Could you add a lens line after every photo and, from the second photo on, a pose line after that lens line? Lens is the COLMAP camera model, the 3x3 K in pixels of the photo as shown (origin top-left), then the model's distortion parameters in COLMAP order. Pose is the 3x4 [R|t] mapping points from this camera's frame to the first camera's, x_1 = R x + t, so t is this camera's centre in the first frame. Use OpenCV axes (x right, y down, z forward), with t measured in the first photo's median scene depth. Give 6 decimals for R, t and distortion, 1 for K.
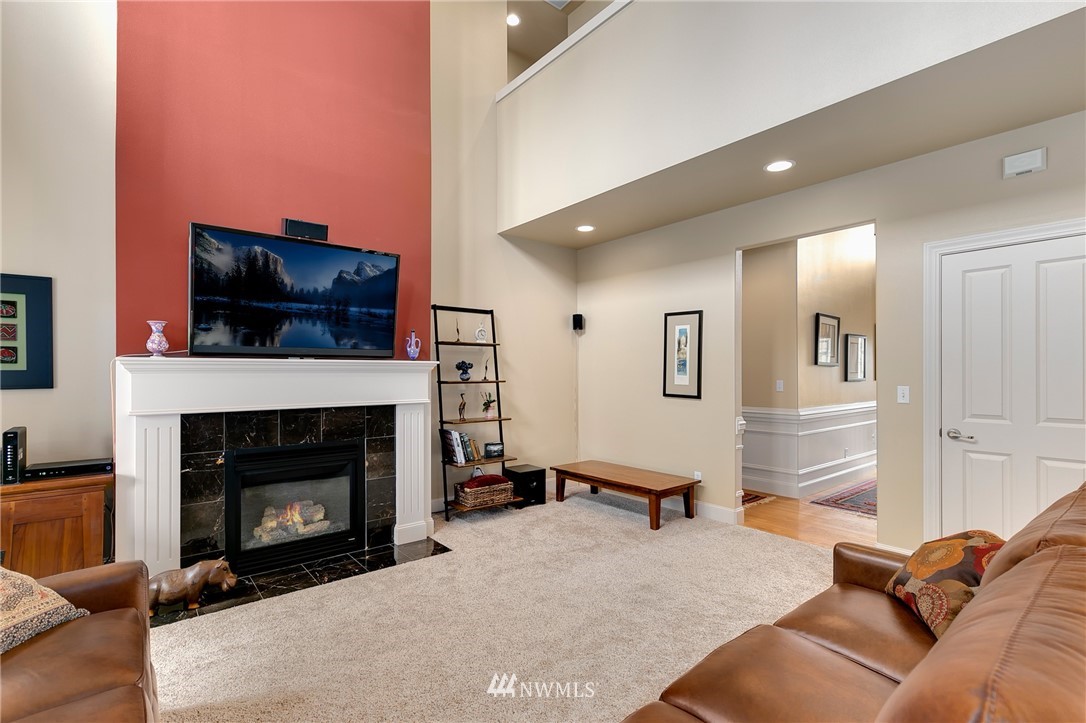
lens RADIAL K [[512.1, 0, 547.5], [0, 512.1, 372.2], [0, 0, 1]] dist [-0.002077, 0.000852]
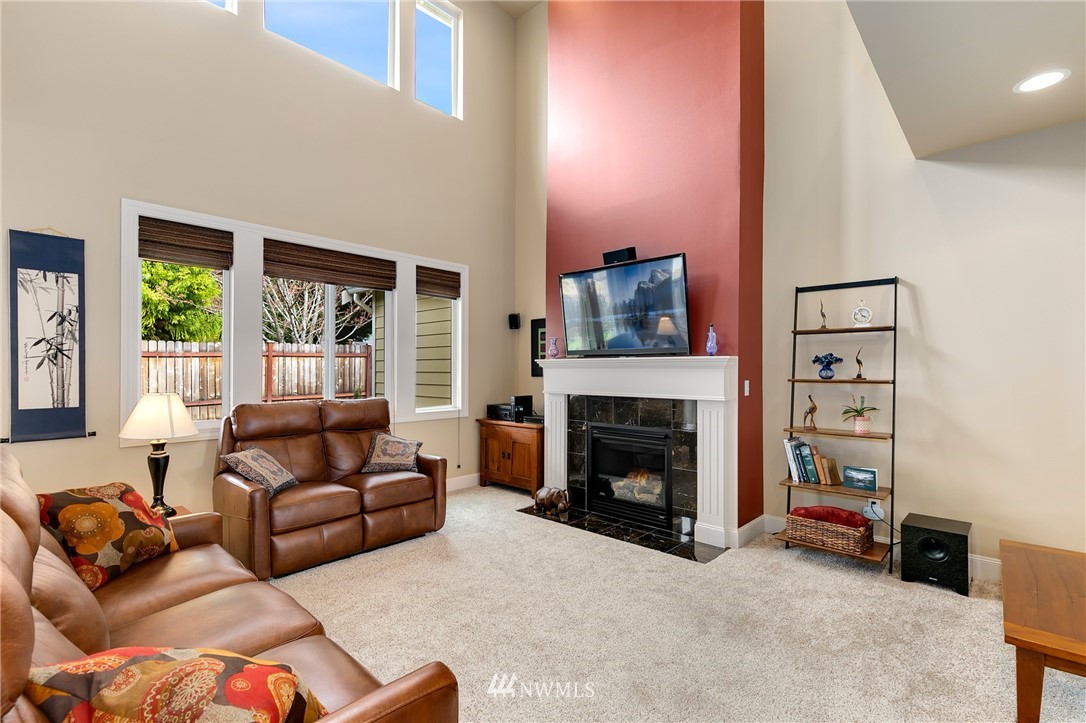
lens RADIAL K [[512.1, 0, 545.0], [0, 512.1, 356.9], [0, 0, 1]] dist [-0.002077, 0.000852]
pose [[0.099350, -0.017845, -0.994892, 0.738676], [0.003119, 0.999840, -0.017622, -0.005555], [0.995048, -0.001353, 0.099390, 0.658541]]
